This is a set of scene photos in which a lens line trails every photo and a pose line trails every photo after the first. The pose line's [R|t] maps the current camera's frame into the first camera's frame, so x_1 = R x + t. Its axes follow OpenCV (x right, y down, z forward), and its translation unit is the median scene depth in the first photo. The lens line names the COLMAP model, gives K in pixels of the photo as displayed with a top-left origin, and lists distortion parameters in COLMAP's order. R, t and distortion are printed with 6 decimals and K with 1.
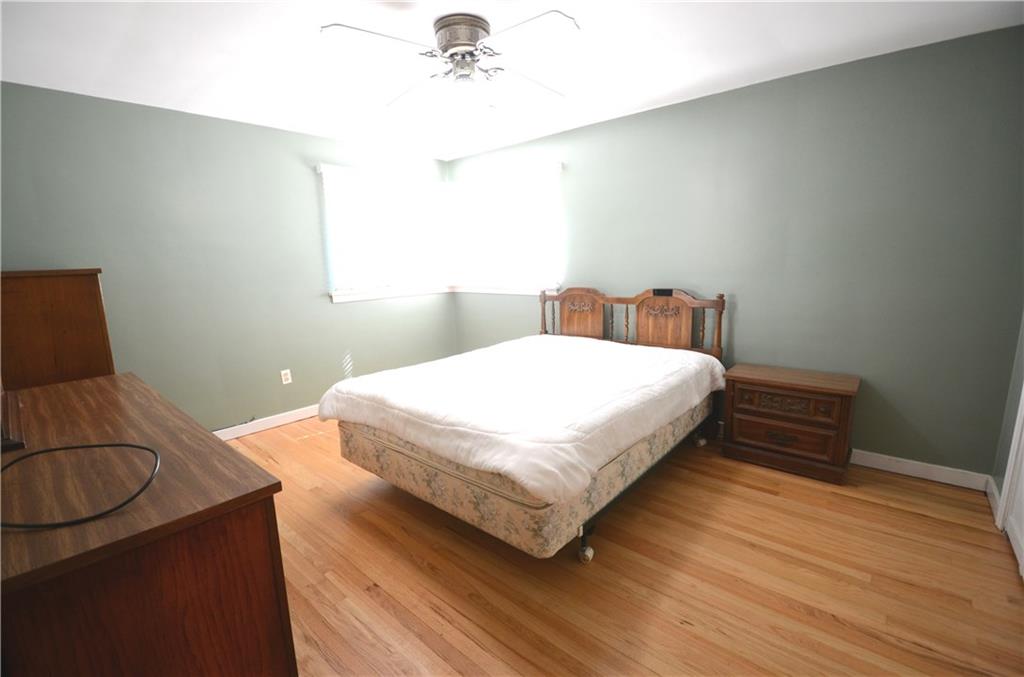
lens RADIAL K [[448.1, 0, 508.2], [0, 448.1, 337.9], [0, 0, 1]] dist [-0.000057, -0.000041]
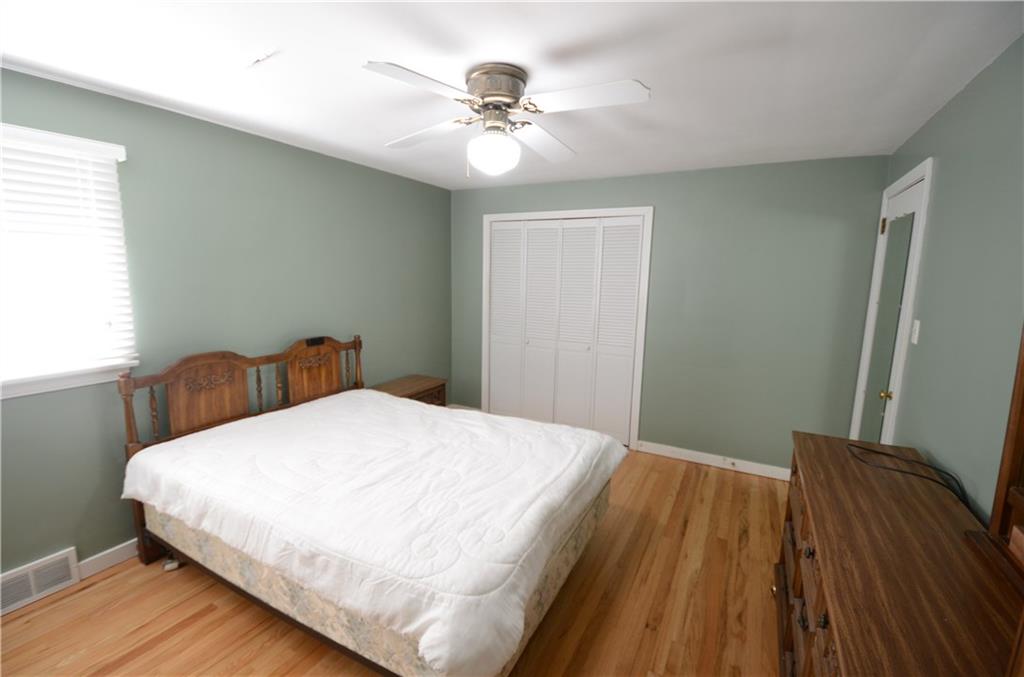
lens RADIAL K [[448.1, 0, 509.2], [0, 448.1, 341.1], [0, 0, 1]] dist [-0.000057, -0.000041]
pose [[-0.220750, -0.123899, 0.967429, -0.658744], [0.154401, 0.974951, 0.160094, -0.189801], [-0.963032, 0.184713, -0.196090, 0.784064]]
